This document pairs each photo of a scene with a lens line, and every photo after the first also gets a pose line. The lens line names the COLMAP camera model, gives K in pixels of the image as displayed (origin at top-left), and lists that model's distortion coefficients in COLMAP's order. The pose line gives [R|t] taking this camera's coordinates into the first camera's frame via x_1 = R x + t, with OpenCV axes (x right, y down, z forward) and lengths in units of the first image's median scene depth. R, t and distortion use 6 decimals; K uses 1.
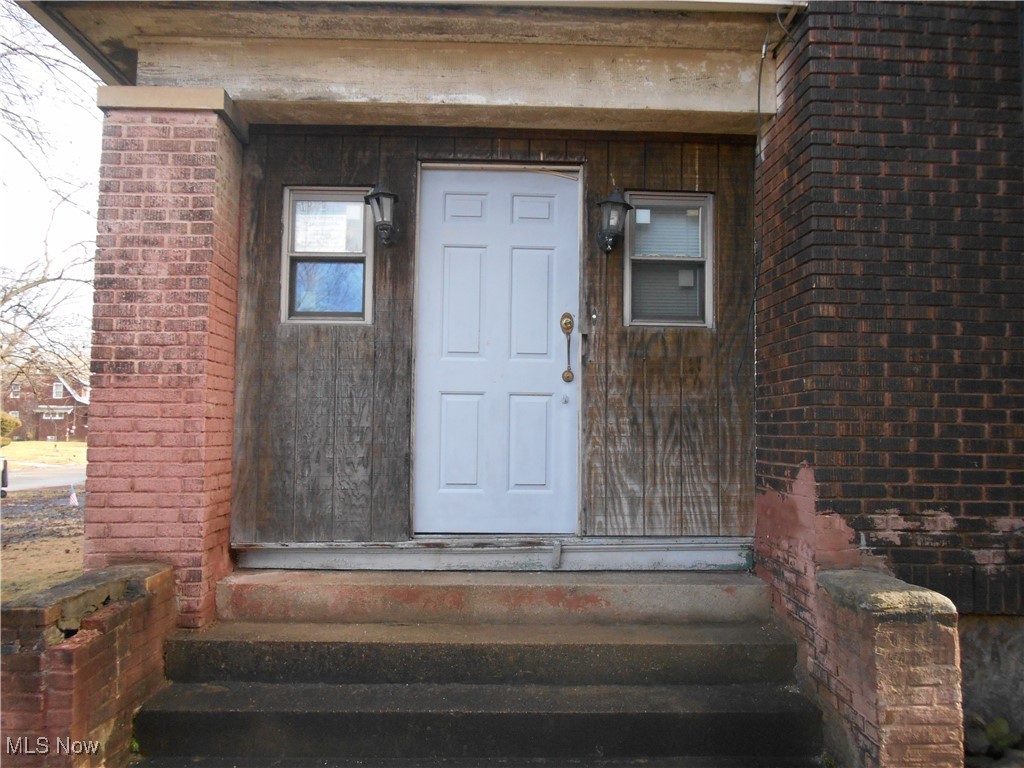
lens RADIAL K [[799.2, 0, 506.7], [0, 799.2, 372.3], [0, 0, 1]] dist [-0.017573, 0.006983]
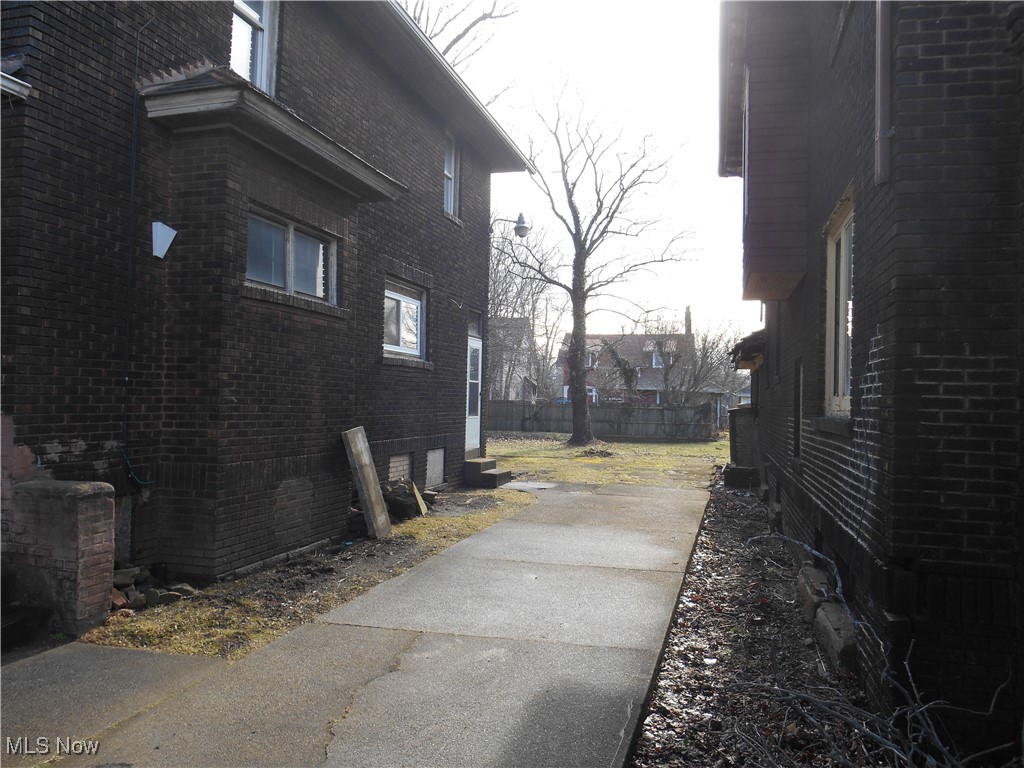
lens RADIAL K [[799.2, 0, 489.1], [0, 799.2, 372.9], [0, 0, 1]] dist [-0.017573, 0.006983]
pose [[0.325135, 0.021324, 0.945427, -0.643957], [-0.079337, 0.996836, 0.004800, -0.033001], [-0.942334, -0.076568, 0.325798, -0.282666]]
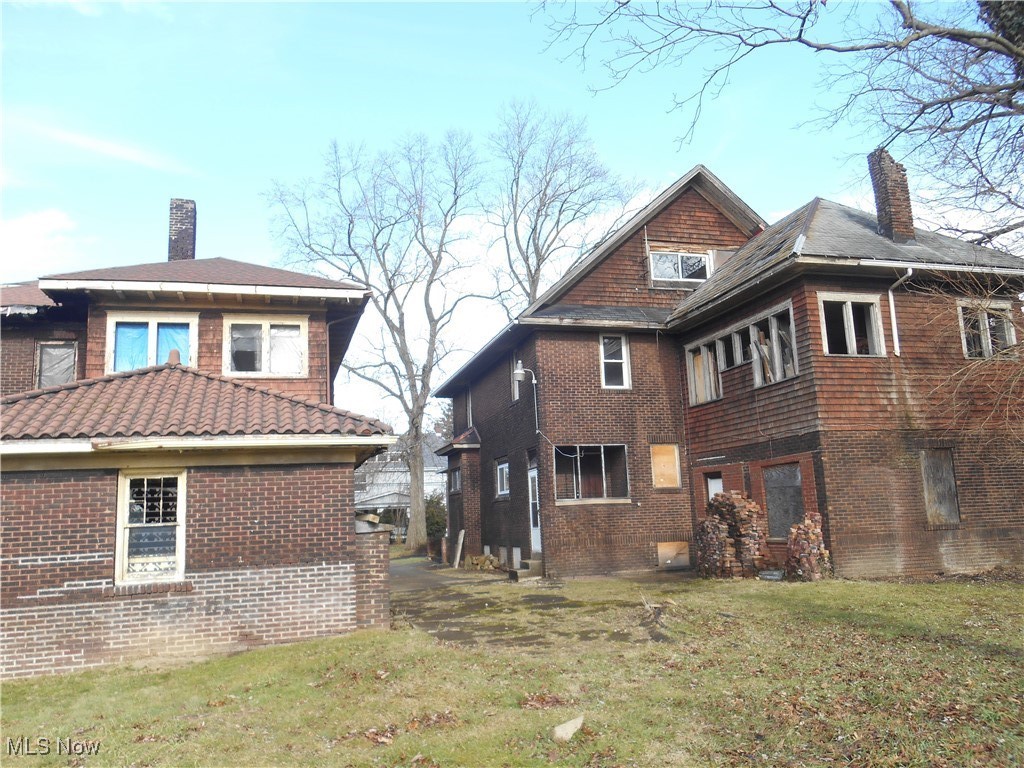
lens RADIAL K [[799.2, 0, 510.0], [0, 799.2, 364.7], [0, 0, 1]] dist [-0.017573, 0.006983]
pose [[0.228036, -0.220978, -0.948245, 7.572262], [0.117792, 0.973013, -0.198423, 0.163292], [0.966501, -0.066448, 0.247912, -0.345699]]
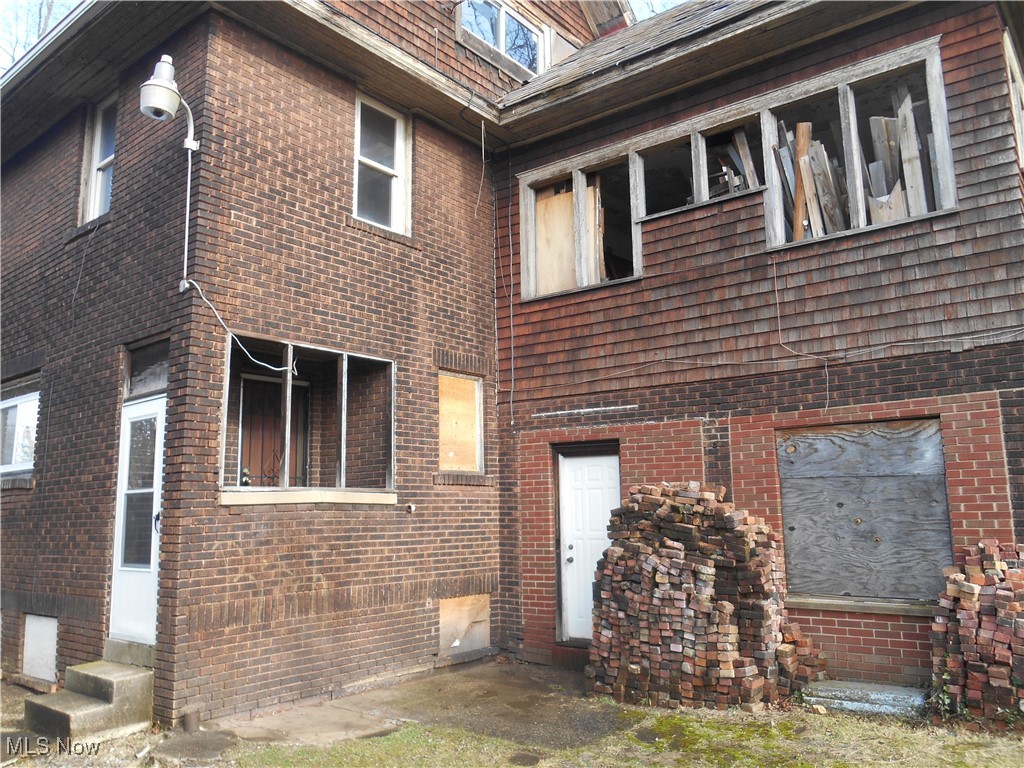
lens RADIAL K [[799.2, 0, 505.1], [0, 799.2, 365.5], [0, 0, 1]] dist [-0.017573, 0.006983]
pose [[0.750745, -0.157644, -0.641506, 4.463985], [0.084872, 0.986078, -0.142996, 0.073505], [0.655118, 0.052907, 0.753672, 0.189735]]
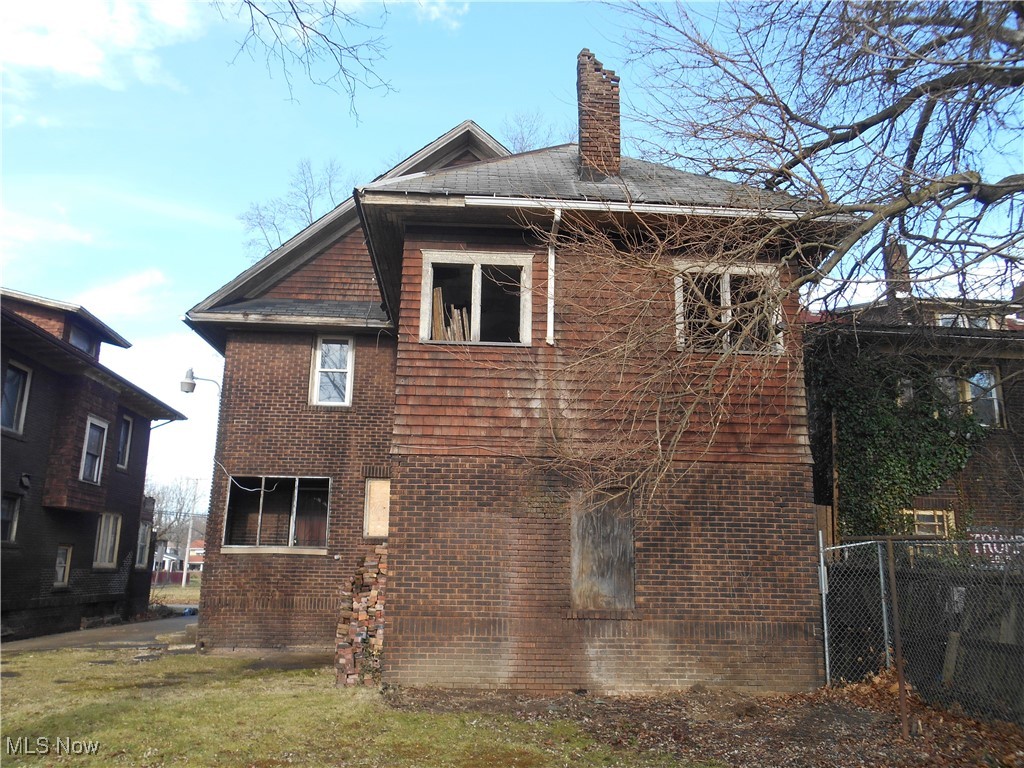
lens RADIAL K [[799.2, 0, 506.5], [0, 799.2, 369.7], [0, 0, 1]] dist [-0.017573, 0.006983]
pose [[0.023238, -0.275226, -0.961099, 6.741818], [0.061070, 0.959954, -0.273421, 0.342141], [0.997863, -0.052341, 0.039116, 2.246395]]
